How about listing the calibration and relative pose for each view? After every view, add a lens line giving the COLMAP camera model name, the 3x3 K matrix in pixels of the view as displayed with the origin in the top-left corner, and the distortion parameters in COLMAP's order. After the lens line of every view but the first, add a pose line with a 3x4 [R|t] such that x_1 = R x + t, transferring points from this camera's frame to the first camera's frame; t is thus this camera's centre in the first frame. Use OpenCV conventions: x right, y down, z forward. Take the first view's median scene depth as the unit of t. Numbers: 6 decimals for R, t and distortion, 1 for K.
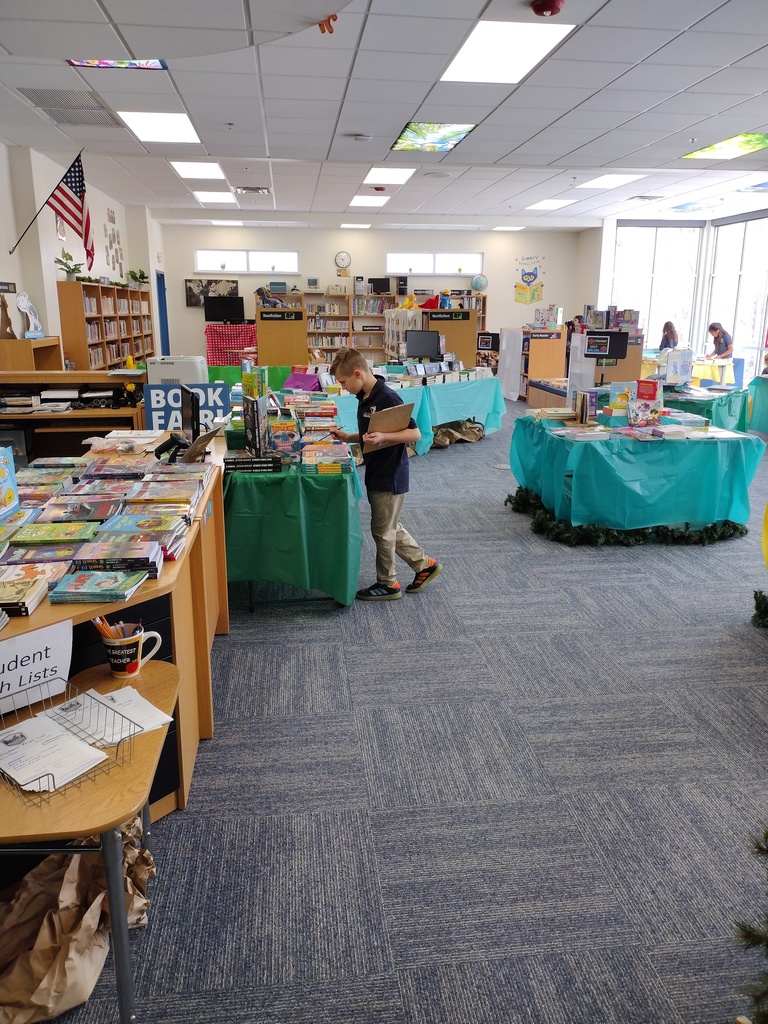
lens RADIAL K [[771.3, 0, 384.0], [0, 771.3, 512.0], [0, 0, 1]] dist [0.077176, -0.111878]
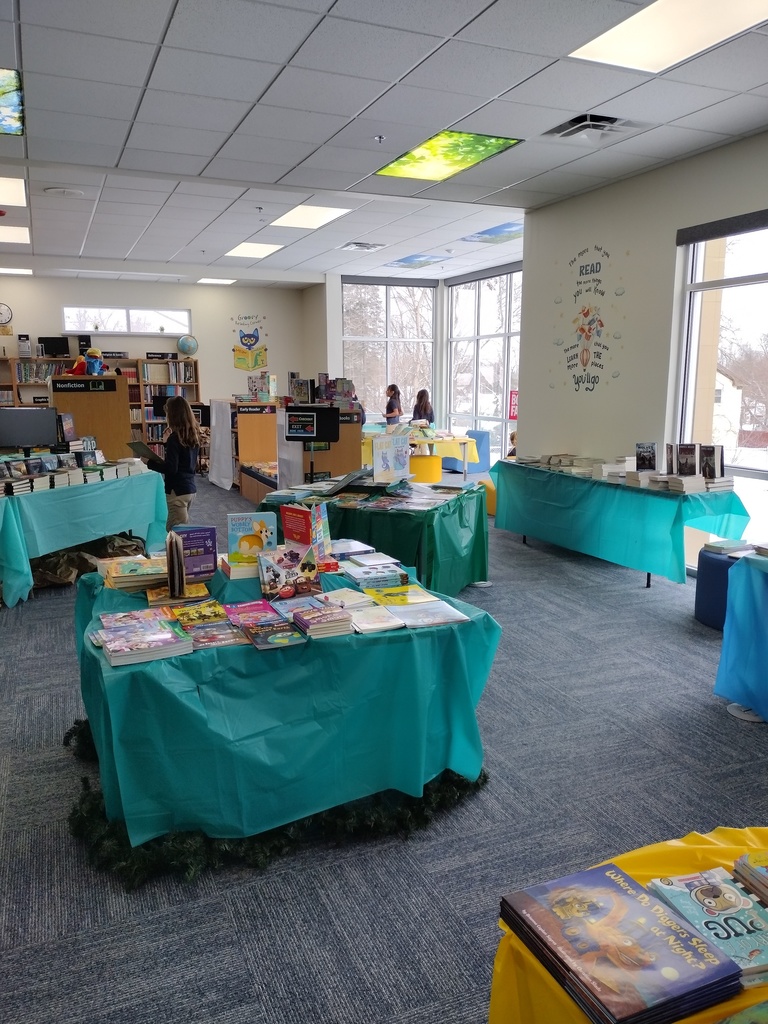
lens RADIAL K [[771.3, 0, 384.0], [0, 771.3, 512.0], [0, 0, 1]] dist [0.077176, -0.111878]
pose [[0.961946, -0.050696, 0.268496, 0.144028], [0.072495, 0.994774, -0.071903, -0.069853], [-0.263448, 0.088632, 0.960593, 0.265489]]
